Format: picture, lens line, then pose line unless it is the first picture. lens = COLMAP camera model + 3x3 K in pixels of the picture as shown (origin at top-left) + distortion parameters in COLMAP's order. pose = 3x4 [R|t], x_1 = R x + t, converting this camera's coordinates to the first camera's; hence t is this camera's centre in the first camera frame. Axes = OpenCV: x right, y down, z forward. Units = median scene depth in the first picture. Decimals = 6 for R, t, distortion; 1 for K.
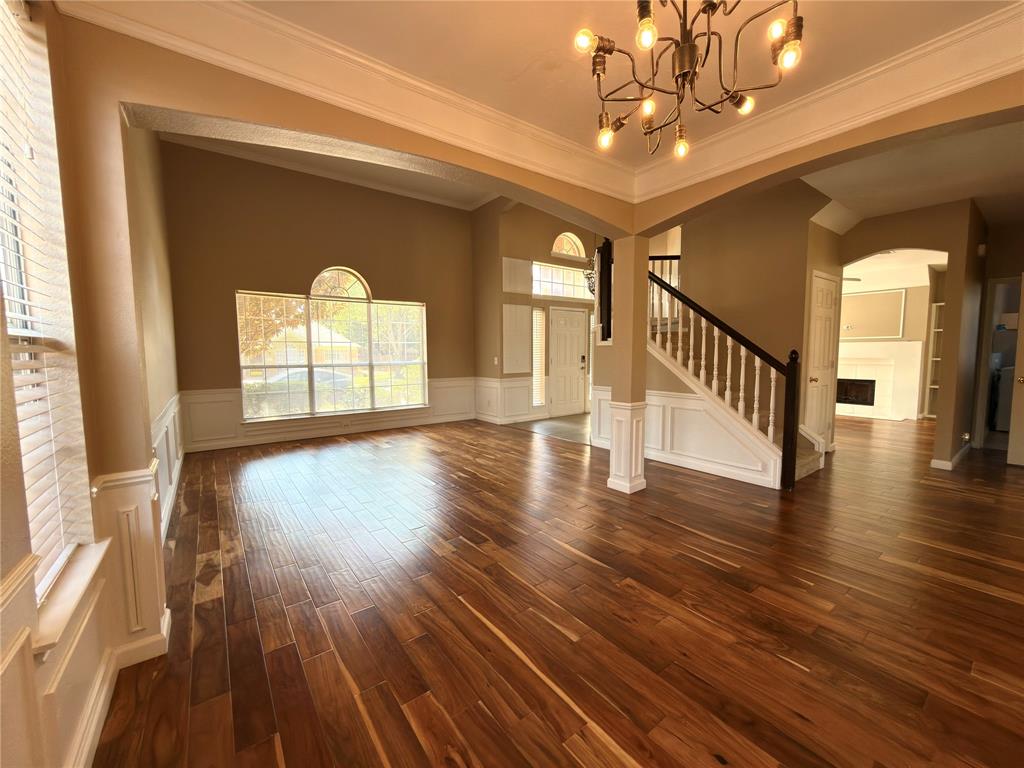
lens RADIAL K [[410.2, 0, 512.7], [0, 410.2, 378.0], [0, 0, 1]] dist [0.000763, -0.000066]
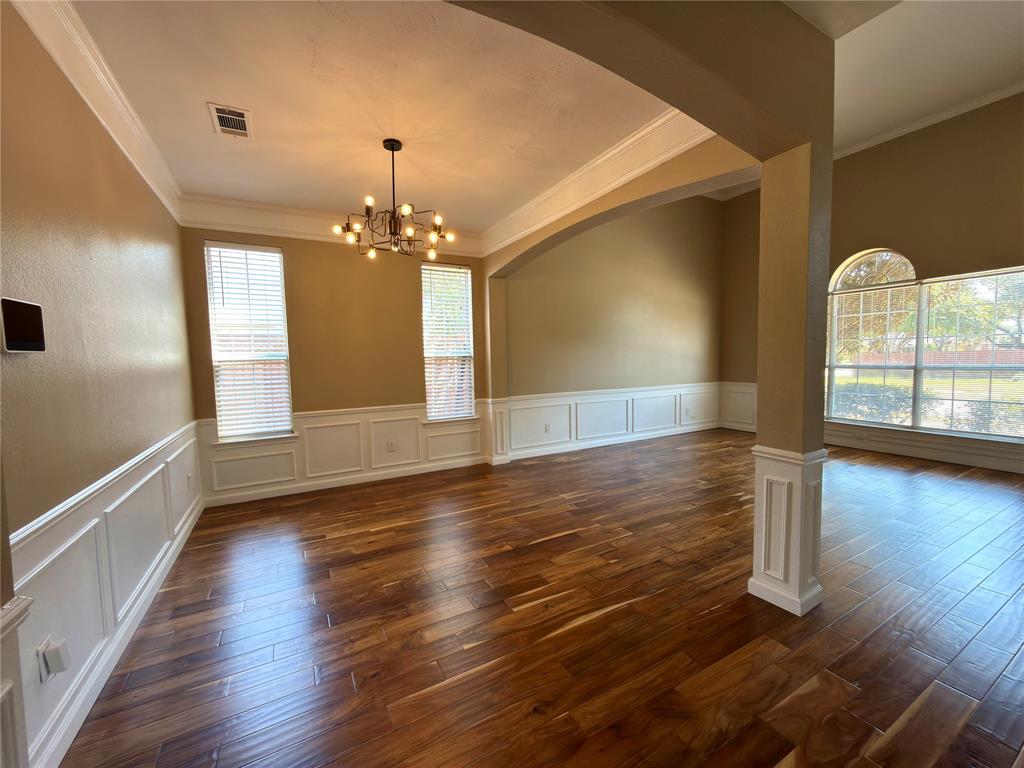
lens RADIAL K [[410.2, 0, 516.1], [0, 410.2, 384.0], [0, 0, 1]] dist [0.000763, -0.000066]
pose [[-0.127488, 0.074508, -0.989038, 0.668219], [-0.043658, 0.995786, 0.080644, -0.042921], [0.990879, 0.053461, -0.123698, 0.526990]]
